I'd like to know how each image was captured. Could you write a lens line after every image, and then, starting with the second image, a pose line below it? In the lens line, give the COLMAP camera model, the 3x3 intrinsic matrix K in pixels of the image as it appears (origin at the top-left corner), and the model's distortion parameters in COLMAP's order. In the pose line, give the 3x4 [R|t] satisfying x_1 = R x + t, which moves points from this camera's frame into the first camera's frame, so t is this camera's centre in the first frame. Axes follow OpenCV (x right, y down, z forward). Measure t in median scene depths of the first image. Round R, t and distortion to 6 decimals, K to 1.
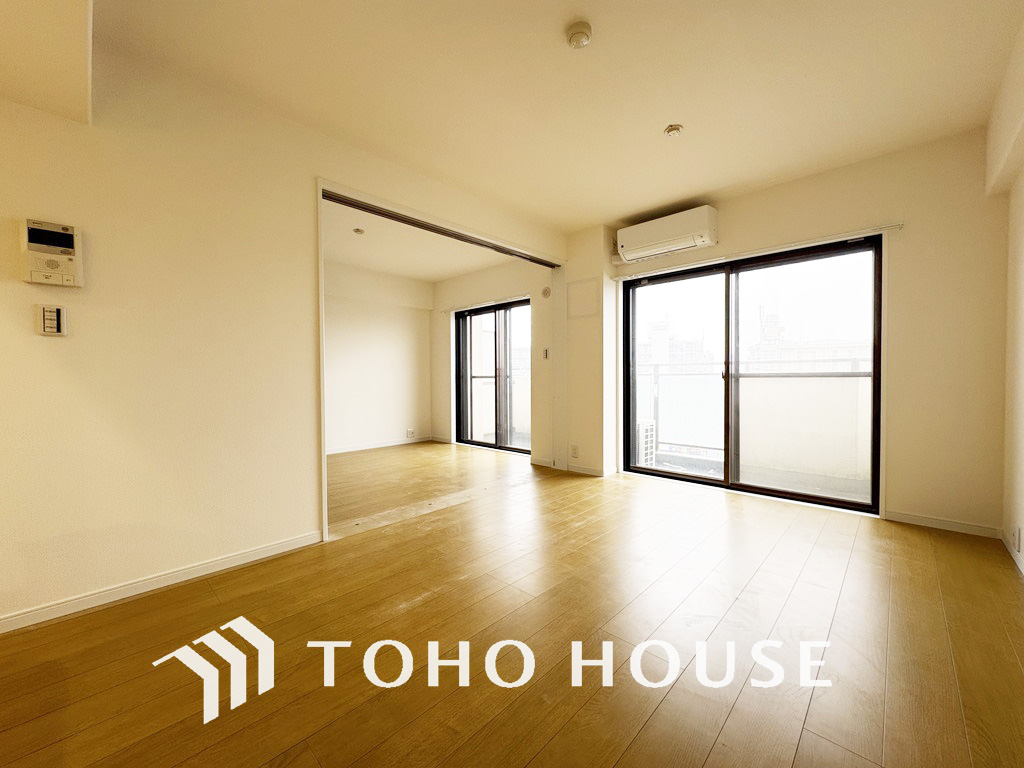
lens RADIAL K [[404.5, 0, 515.4], [0, 404.5, 384.1], [0, 0, 1]] dist [-0.002999, -0.000186]
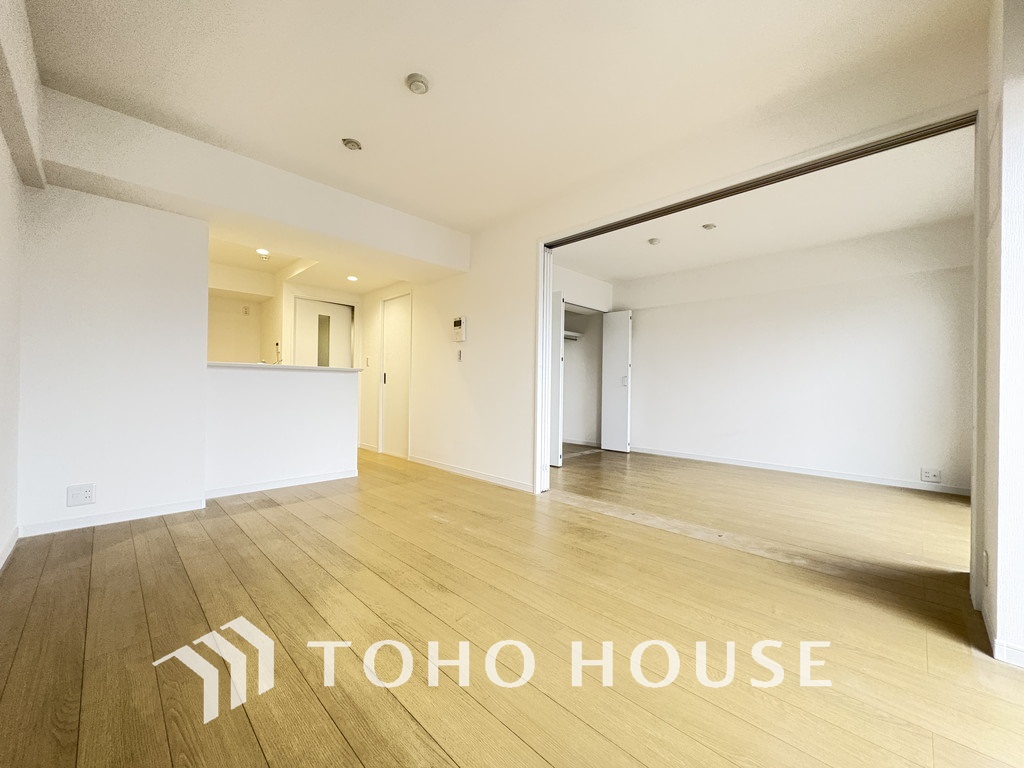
lens RADIAL K [[404.5, 0, 508.3], [0, 404.5, 386.2], [0, 0, 1]] dist [-0.002999, -0.000186]
pose [[-0.015442, 0.015471, -0.999761, 0.799809], [-0.029745, 0.999431, 0.015926, -0.007954], [0.999438, 0.029983, -0.014973, 0.777527]]
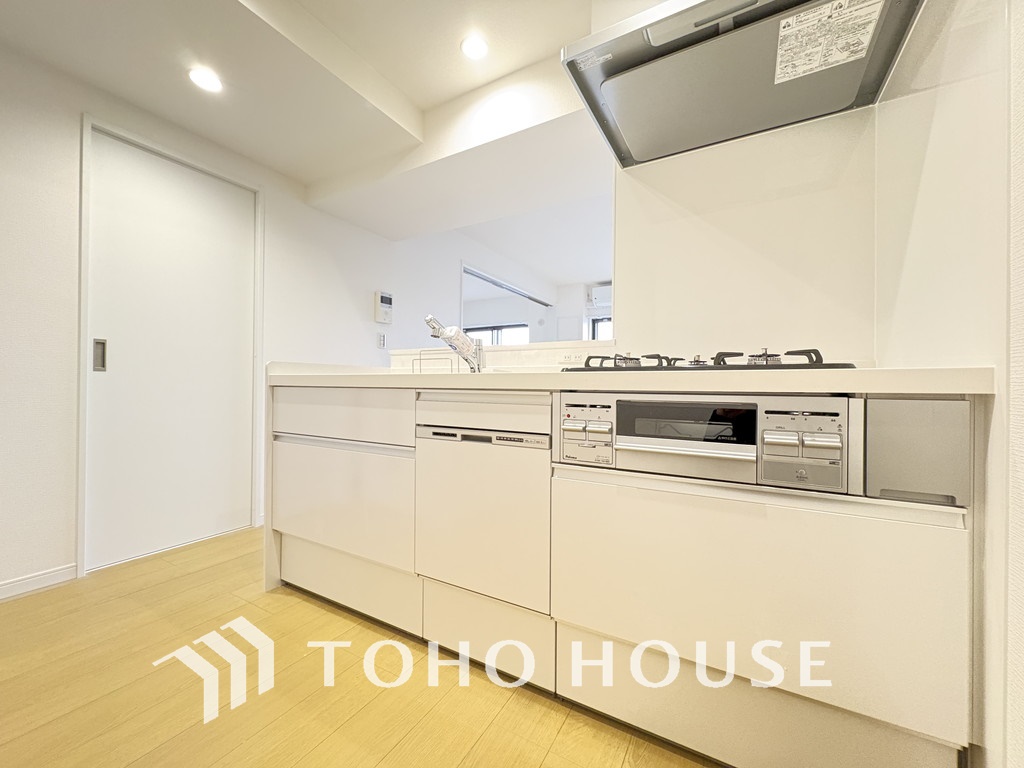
lens RADIAL K [[404.5, 0, 510.5], [0, 404.5, 382.8], [0, 0, 1]] dist [-0.002999, -0.000186]
pose [[0.972573, 0.025981, 0.231144, -0.569364], [-0.021300, 0.999515, -0.022723, 0.048184], [-0.231622, 0.017176, 0.972654, -0.631041]]
